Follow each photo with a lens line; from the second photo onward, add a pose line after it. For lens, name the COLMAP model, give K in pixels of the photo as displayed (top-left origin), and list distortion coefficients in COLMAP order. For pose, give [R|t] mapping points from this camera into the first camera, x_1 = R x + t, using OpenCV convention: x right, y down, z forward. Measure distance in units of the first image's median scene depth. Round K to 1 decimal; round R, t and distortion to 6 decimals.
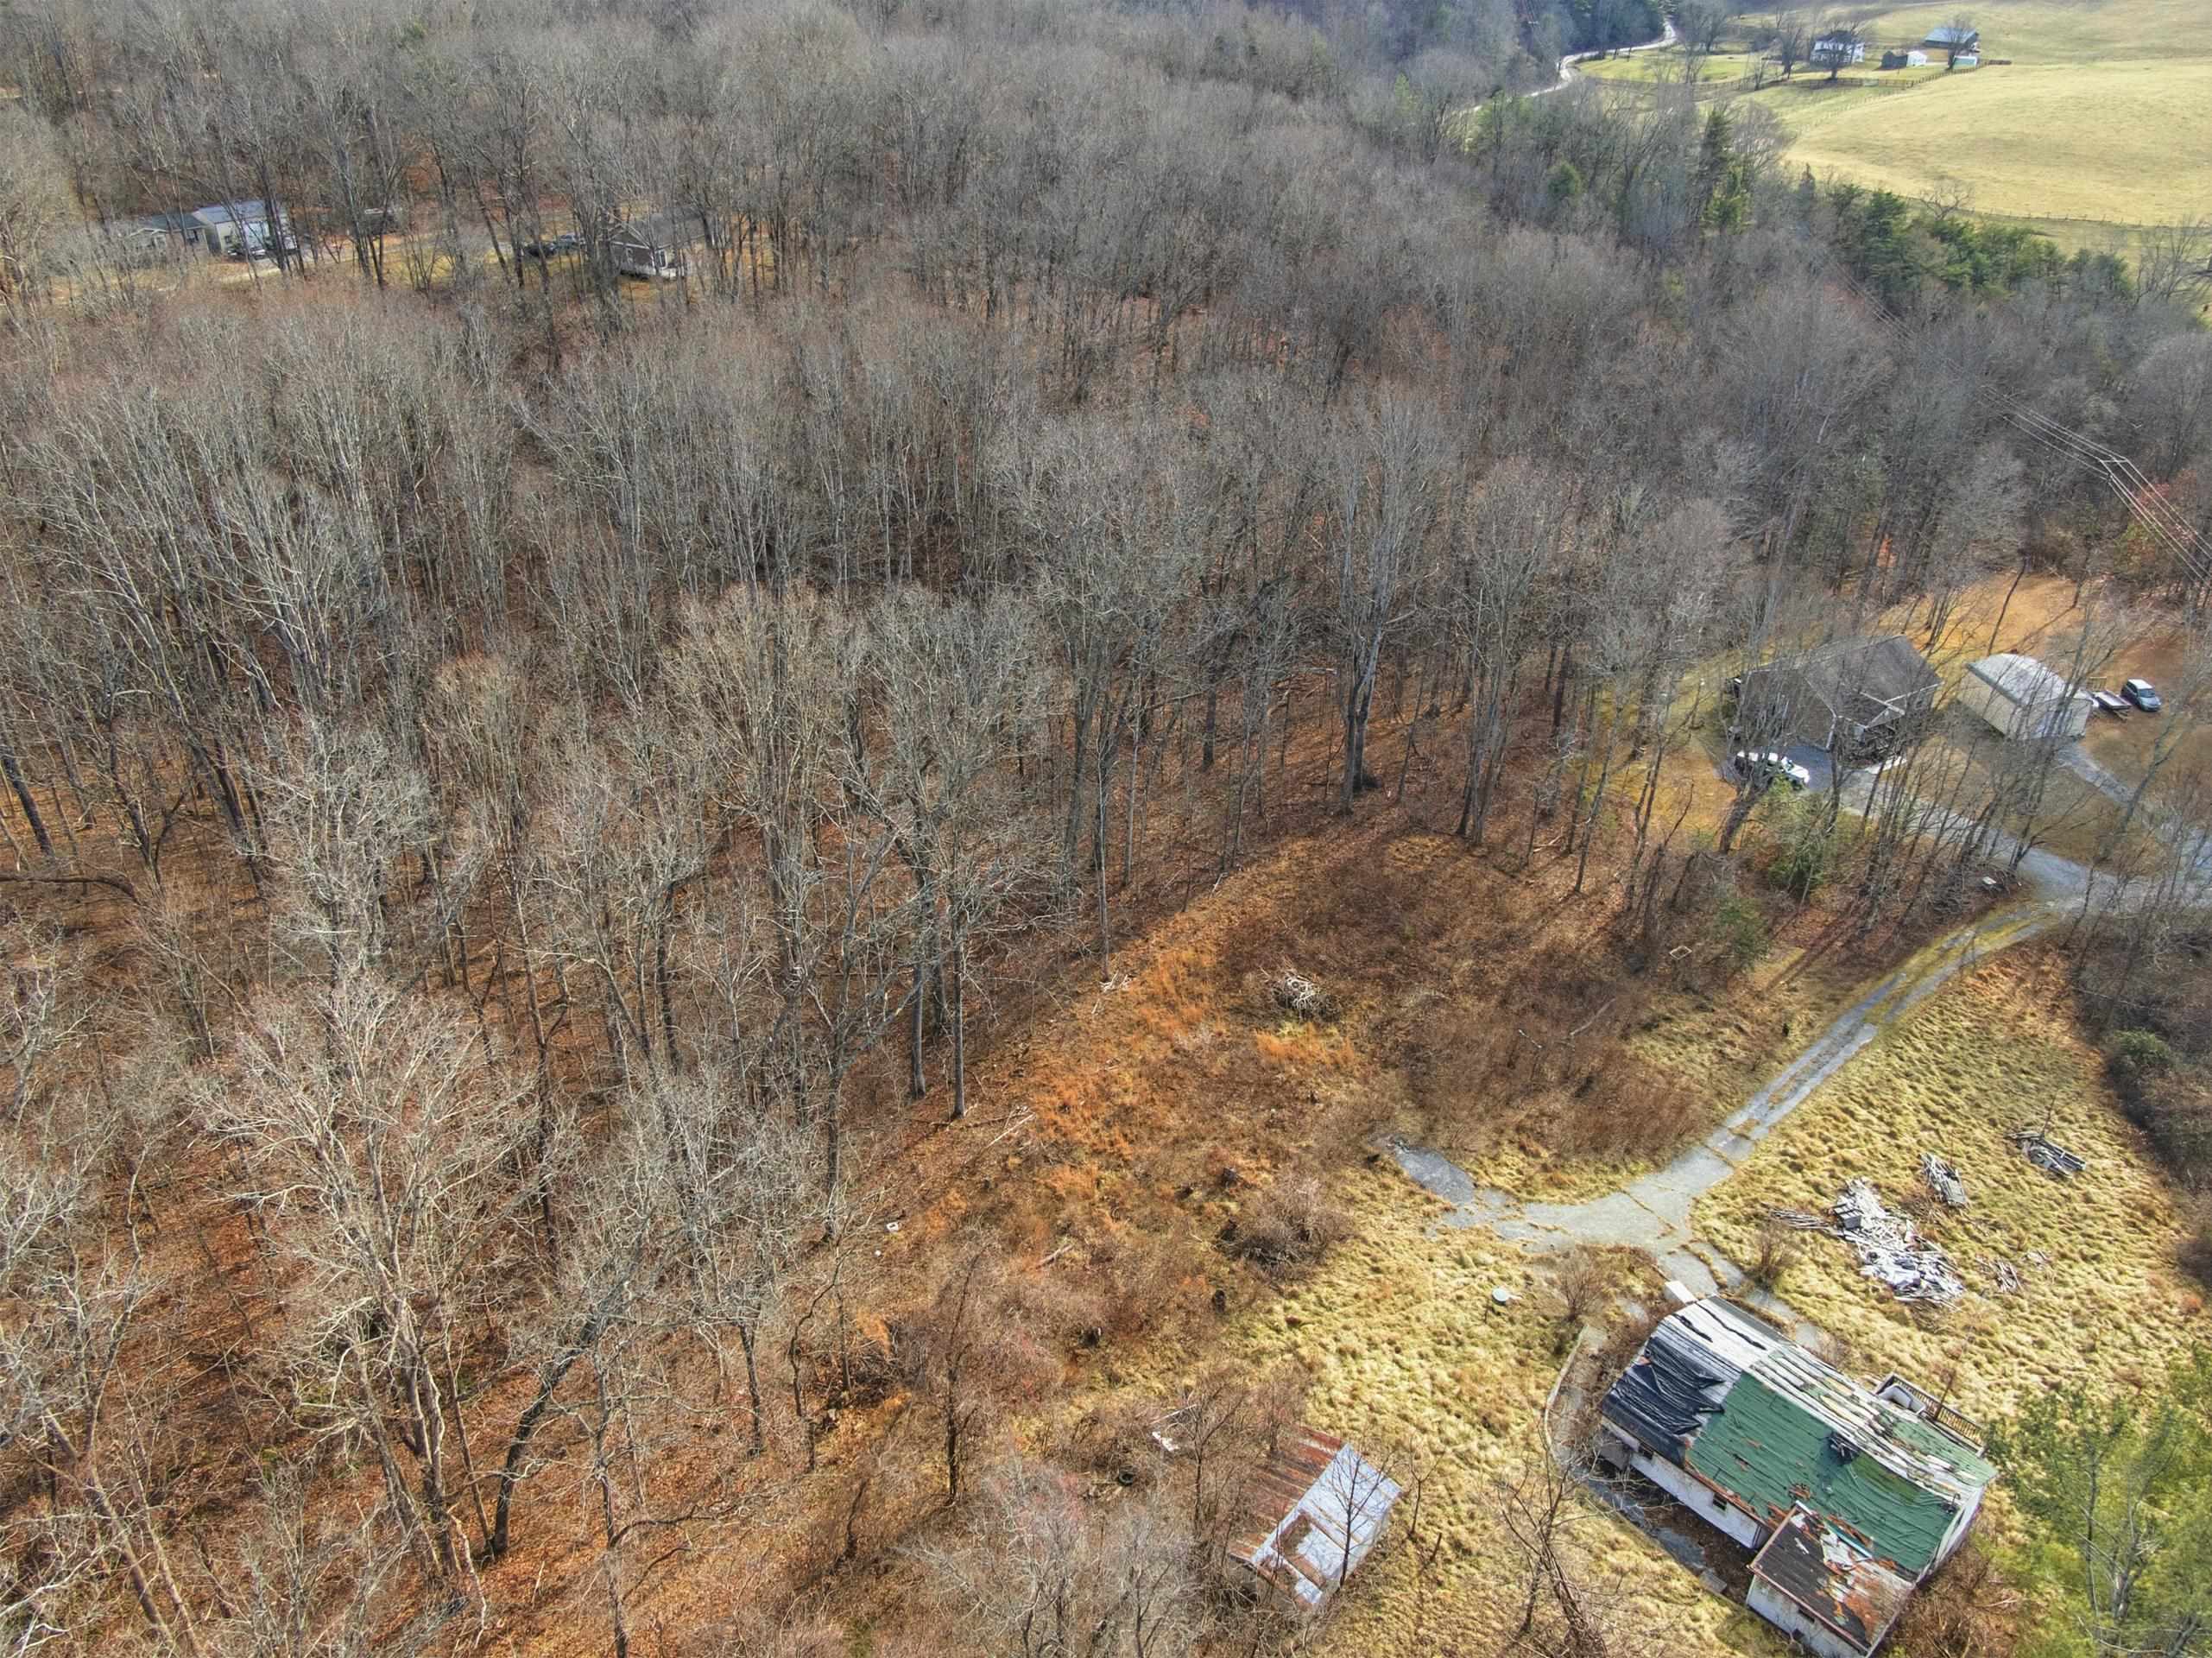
lens RADIAL K [[1722.3, 0, 1106.0], [0, 1722.3, 829.0], [0, 0, 1]] dist [0.003055, -0.004924]
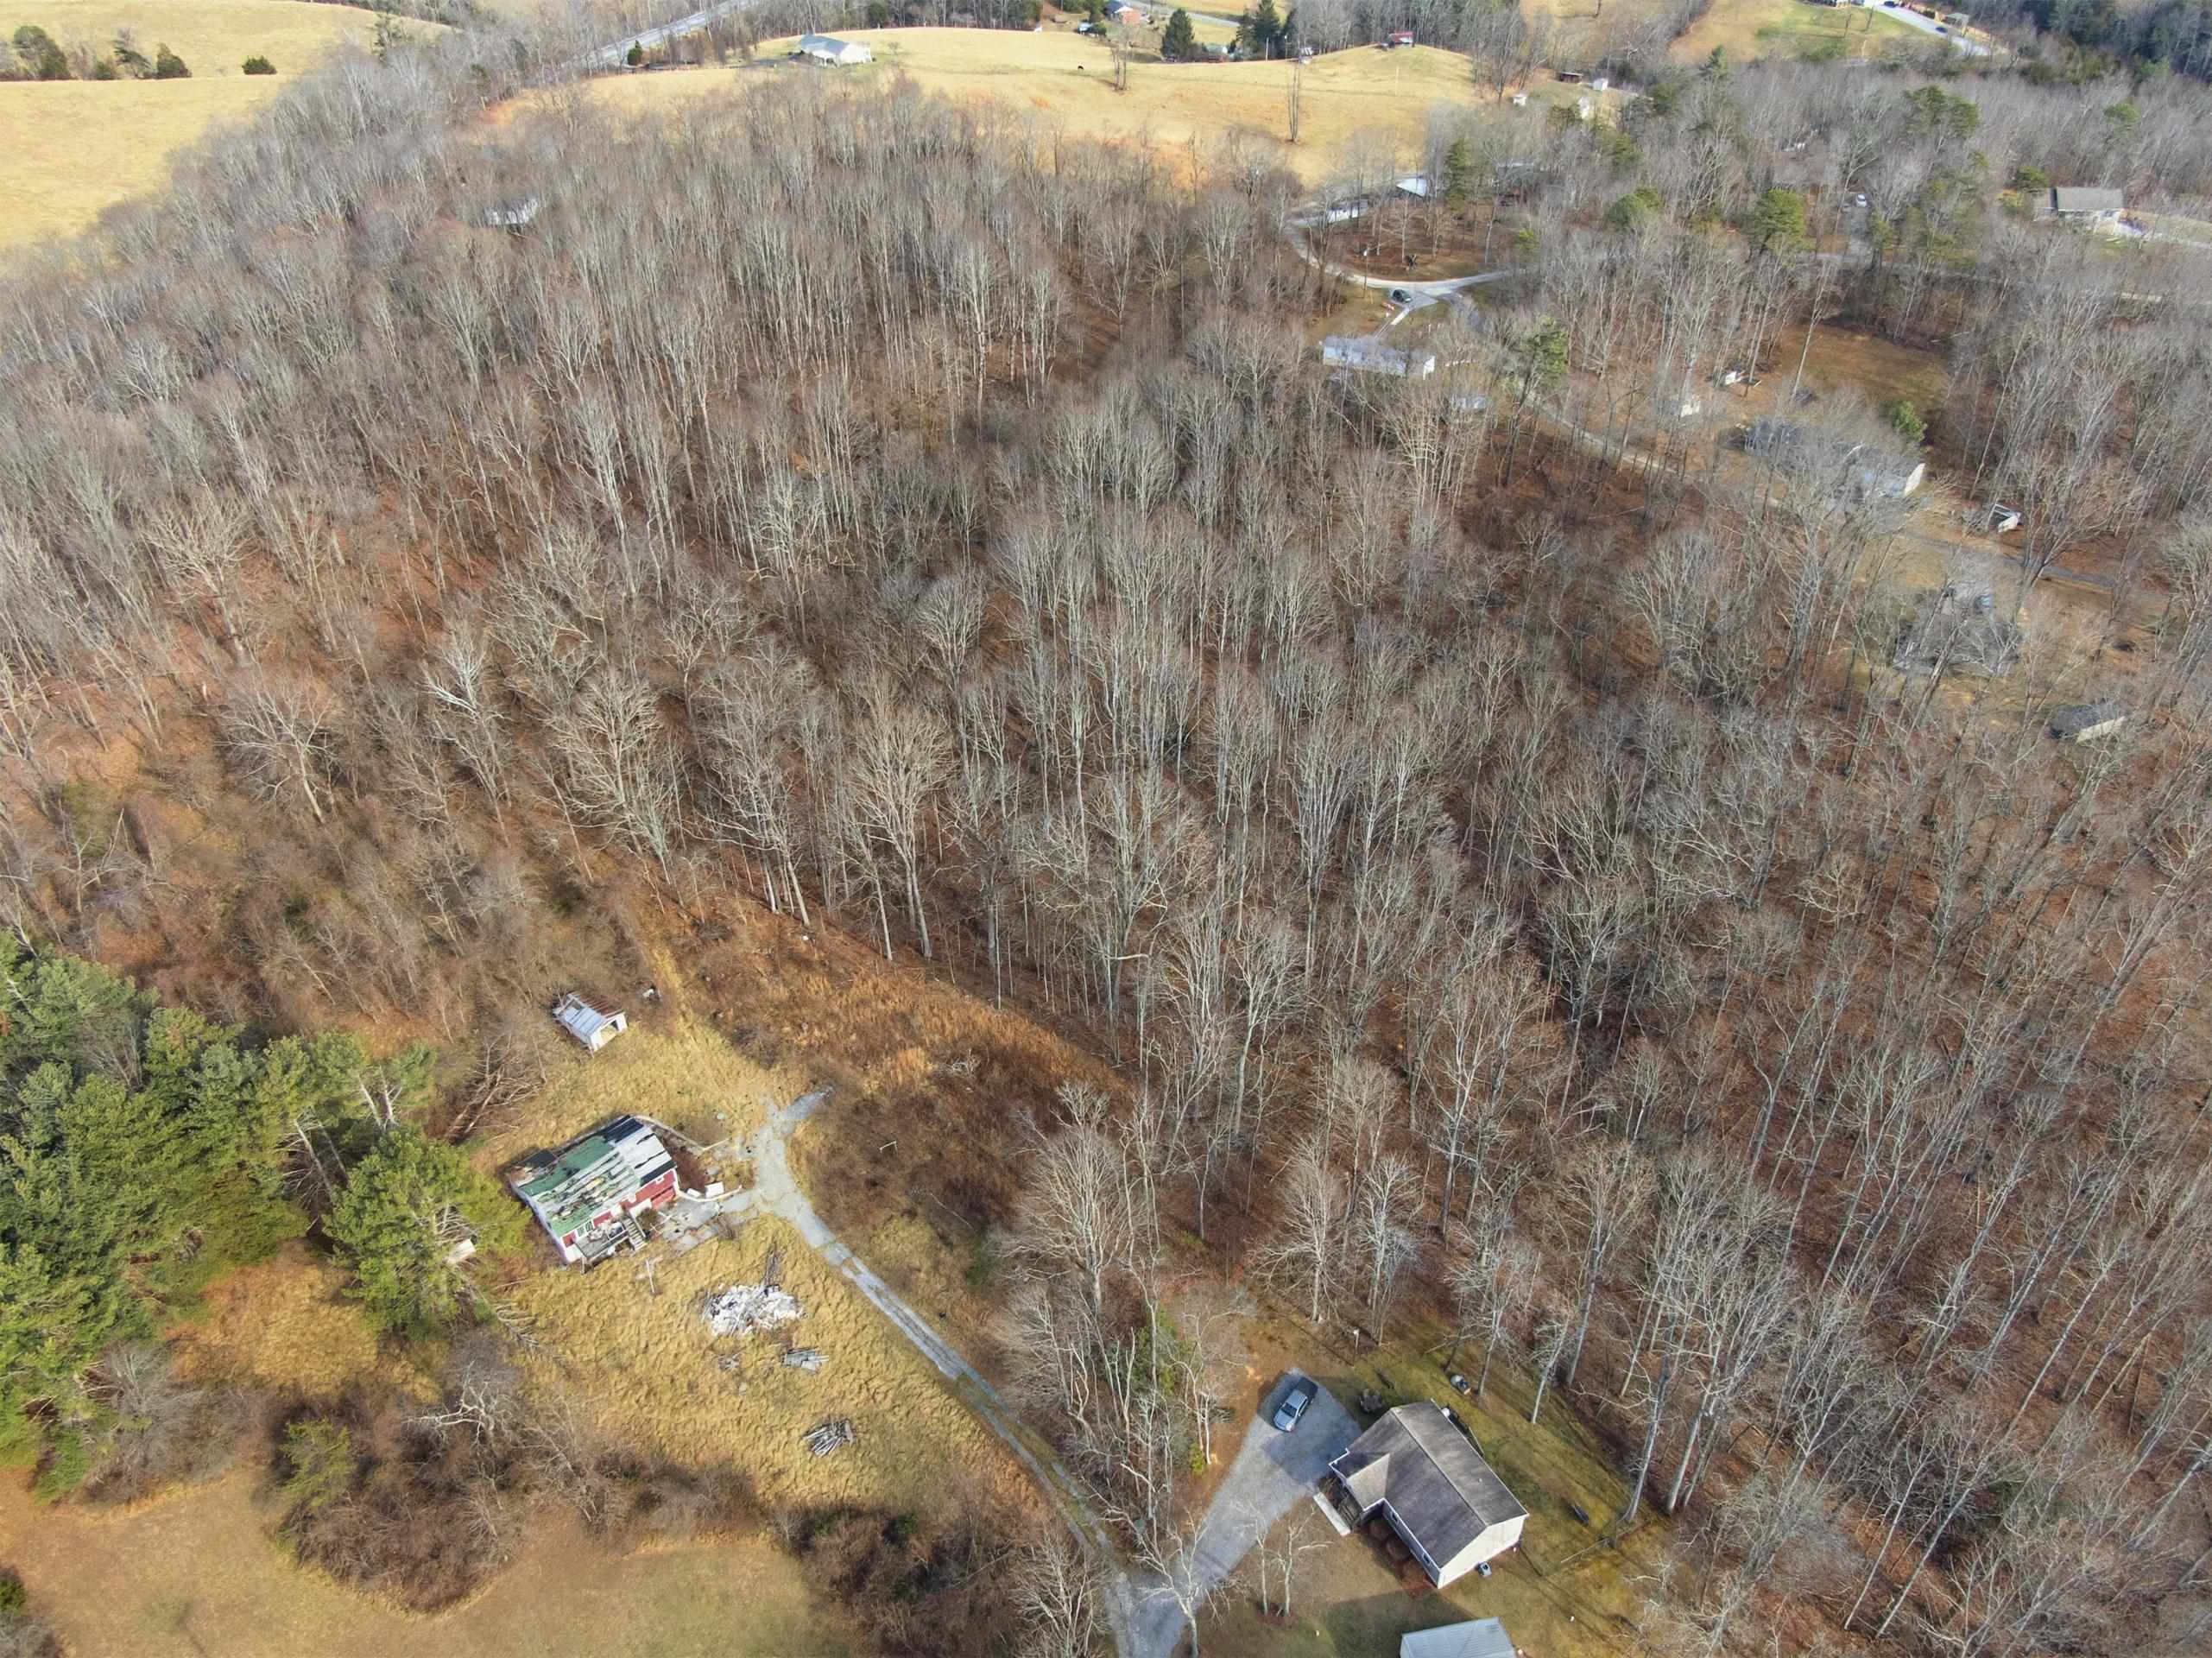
lens RADIAL K [[1603.4, 0, 1097.4], [0, 1603.4, 840.3], [0, 0, 1]] dist [0.042346, -0.065237]
pose [[-0.004175, 0.609092, -0.793089, 1.471685], [-0.489854, 0.690177, 0.532634, -1.178685], [0.871794, 0.390722, 0.295484, 0.585593]]
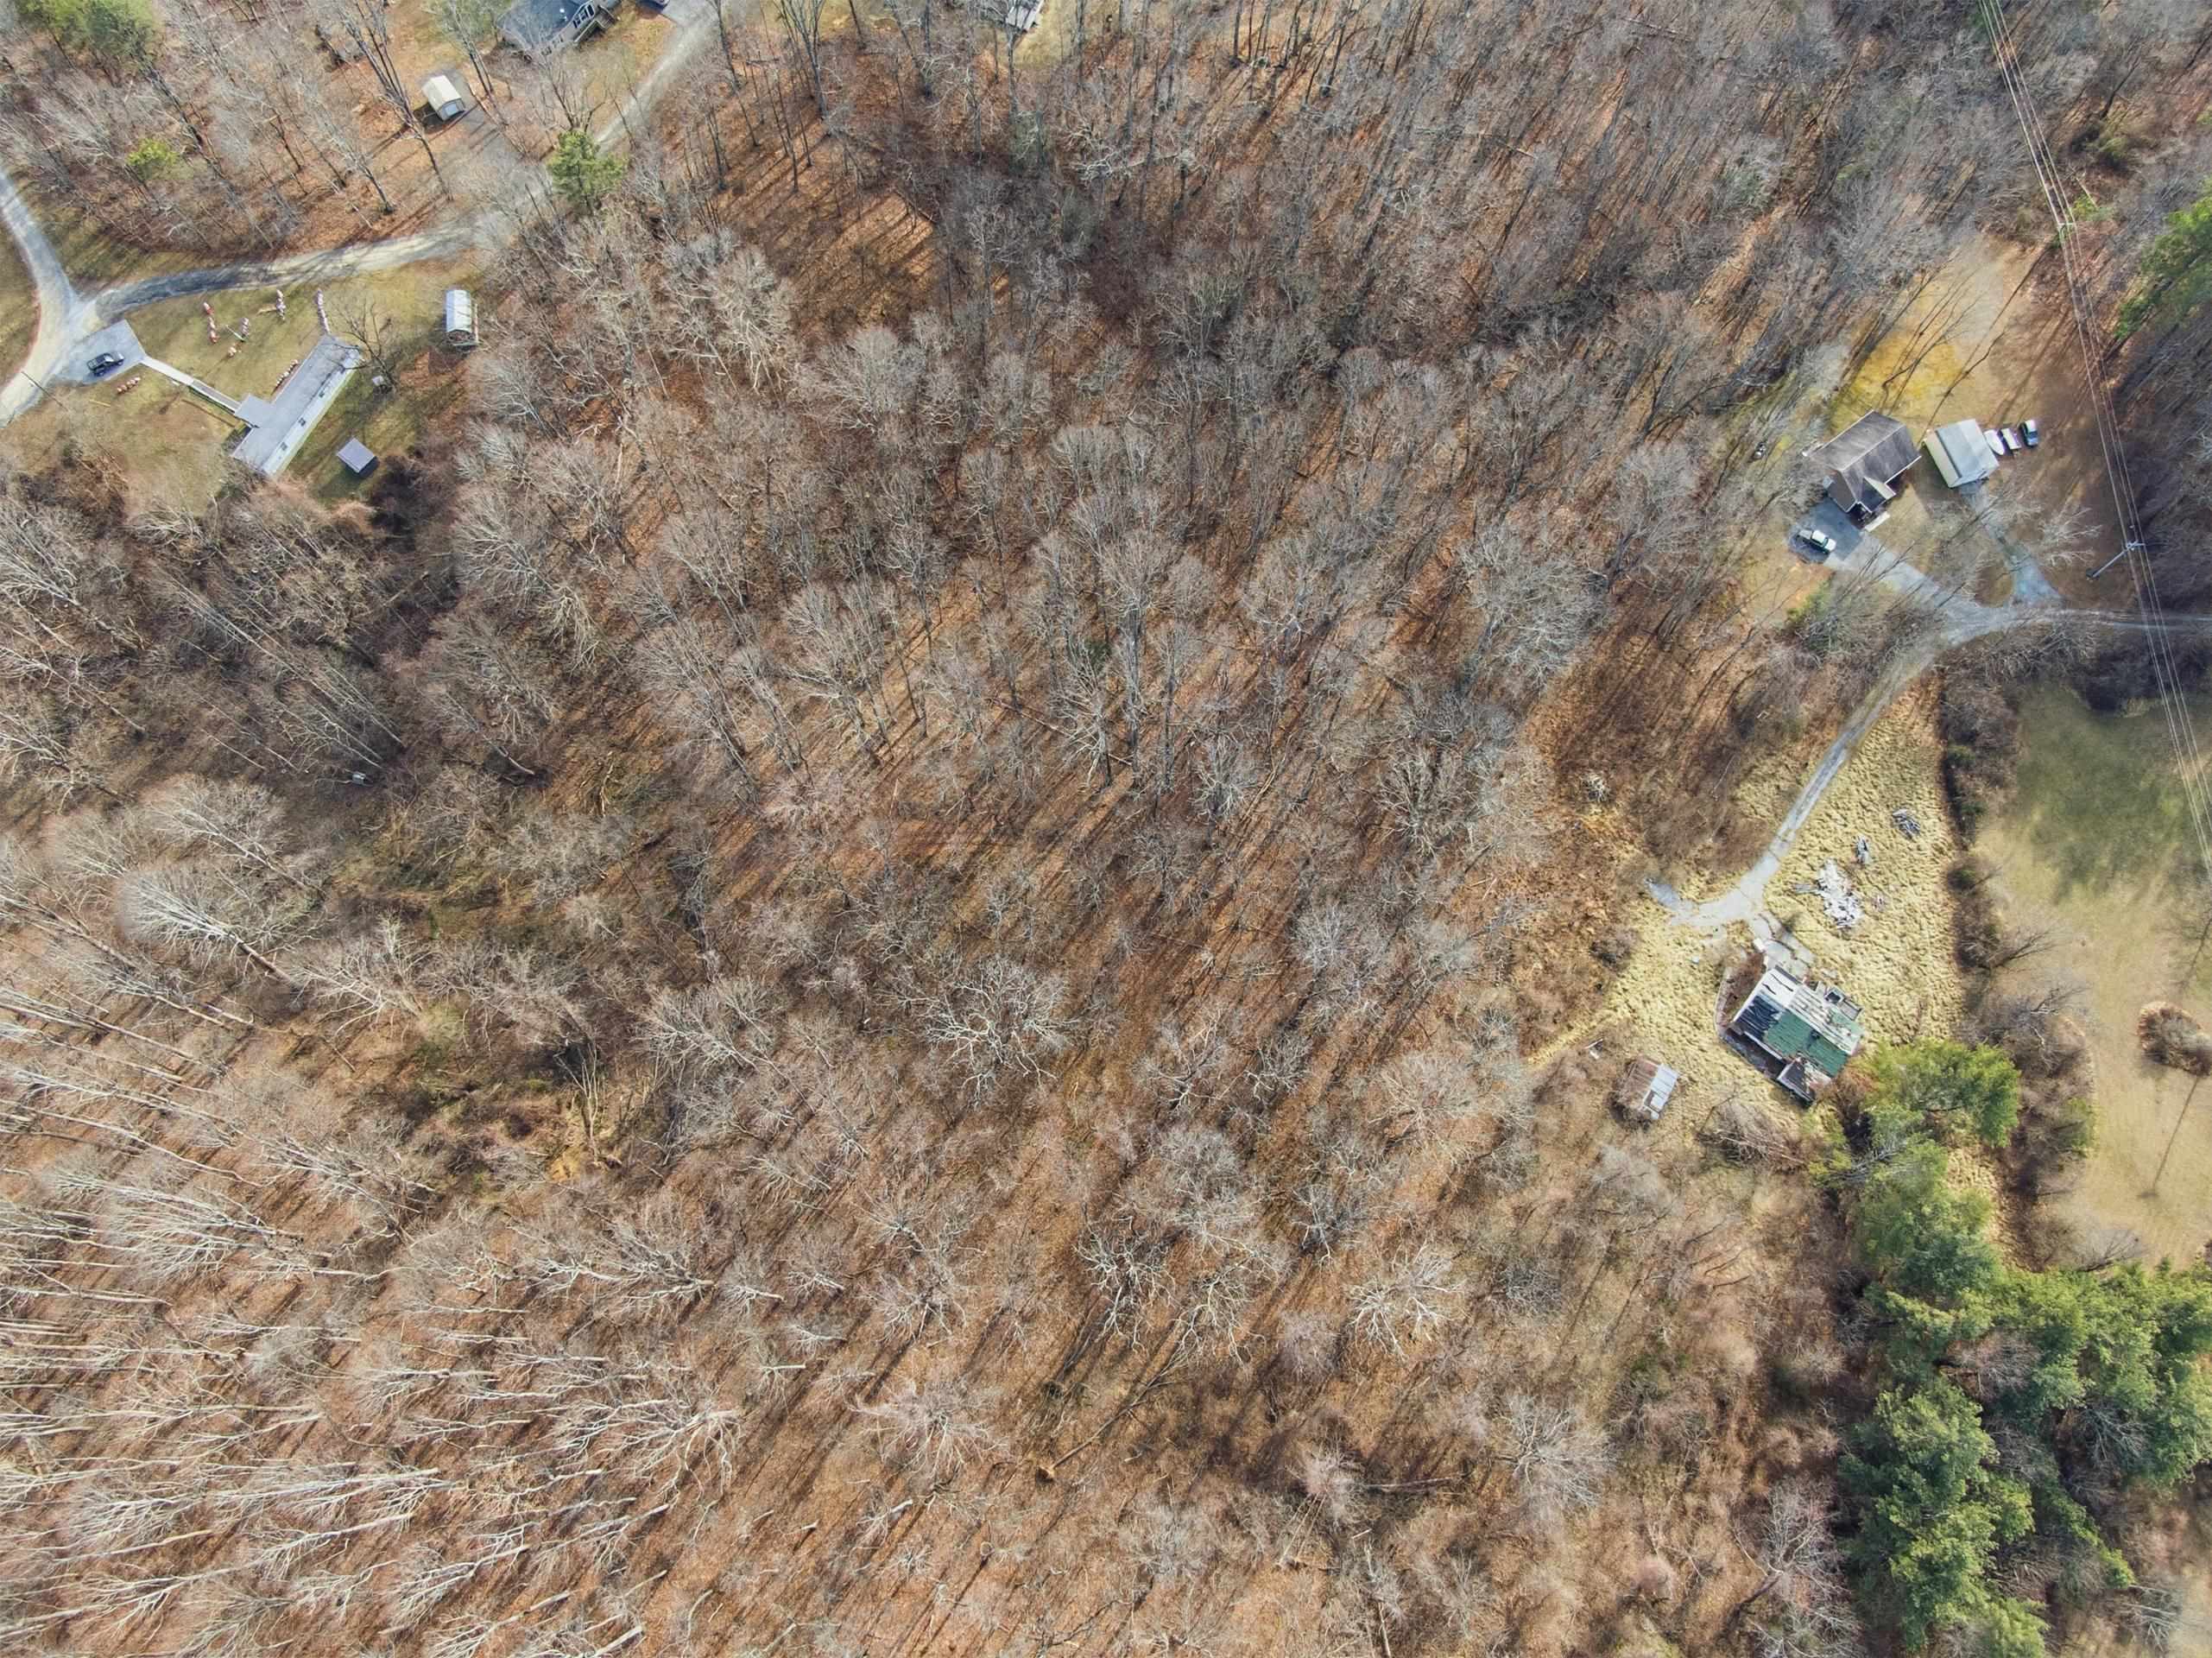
lens RADIAL K [[1586.2, 0, 1106.0], [0, 1586.2, 829.0], [0, 0, 1]] dist [-0.006897, -0.000855]
pose [[0.992493, -0.120310, 0.021992, -0.628086], [0.077519, 0.757895, 0.647754, -1.369942], [-0.094600, -0.641186, 0.761532, -0.587975]]
